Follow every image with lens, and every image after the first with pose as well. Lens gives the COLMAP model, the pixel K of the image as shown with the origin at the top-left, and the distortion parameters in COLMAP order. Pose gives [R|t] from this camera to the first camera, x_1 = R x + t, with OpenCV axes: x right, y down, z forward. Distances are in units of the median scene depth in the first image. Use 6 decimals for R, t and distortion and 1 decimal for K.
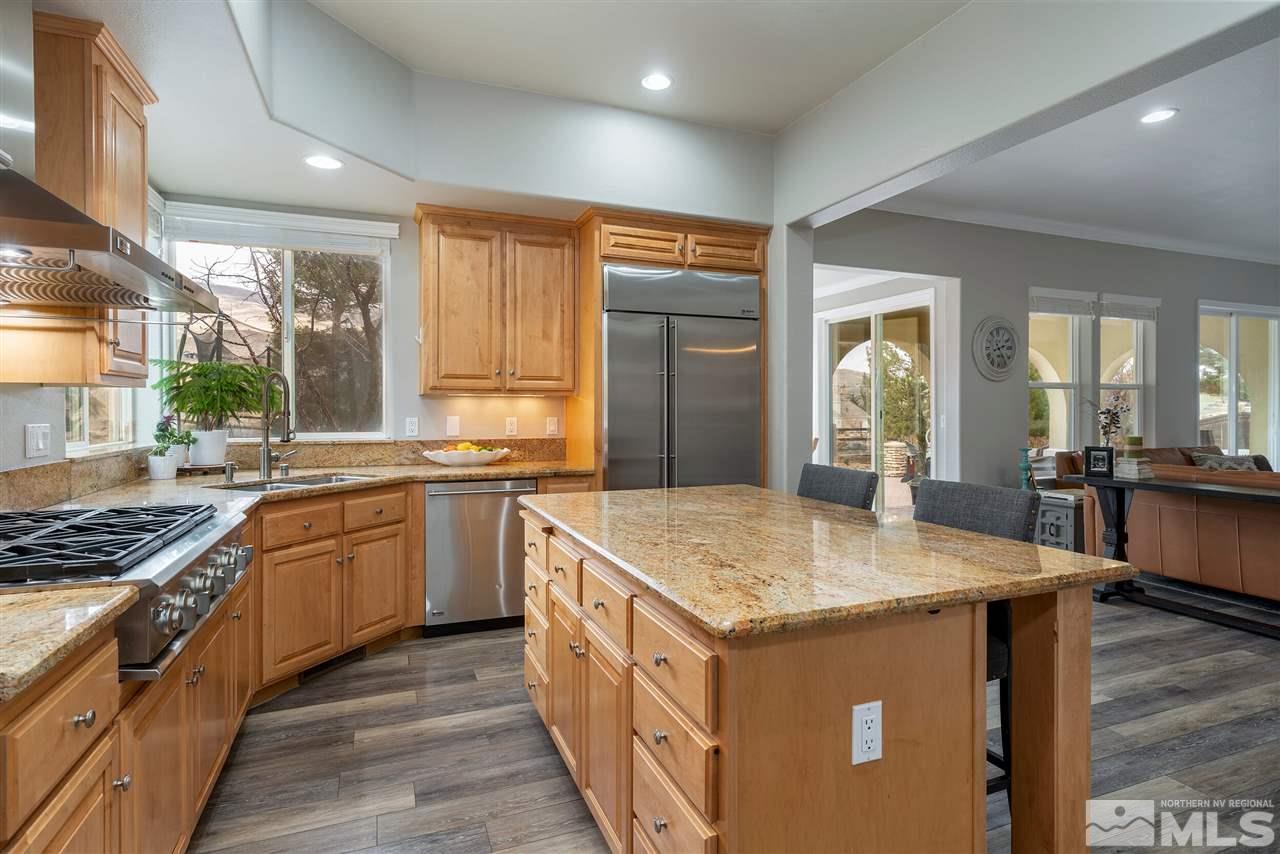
lens RADIAL K [[653.8, 0, 634.1], [0, 653.8, 413.5], [0, 0, 1]] dist [-0.002875, 0.001006]
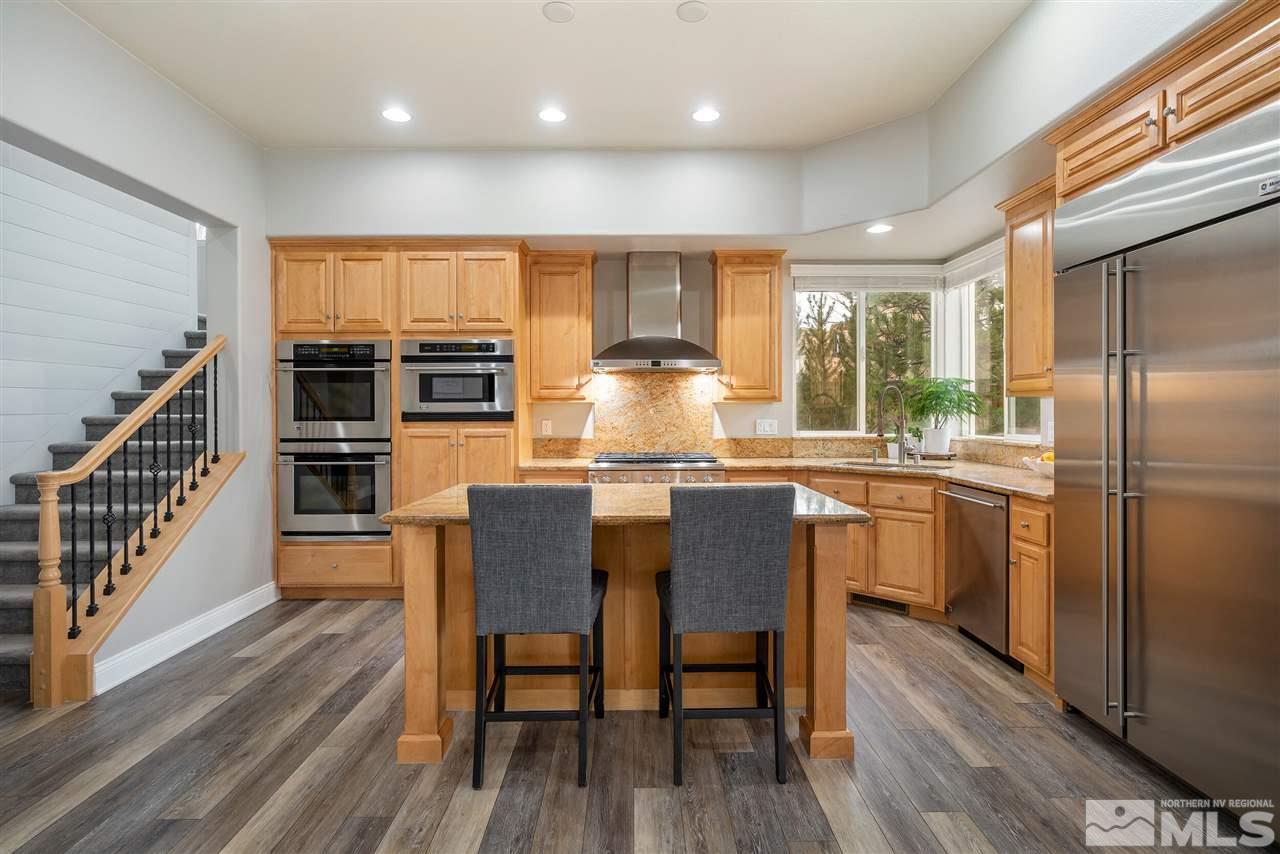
lens RADIAL K [[643.5, 0, 644.7], [0, 643.5, 419.4], [0, 0, 1]] dist [-0.003126, 0.001298]
pose [[-0.351312, 0.010571, -0.936199, 0.759205], [-0.004704, 0.999904, 0.013055, -0.006815], [0.936246, 0.008990, -0.351229, 0.820317]]
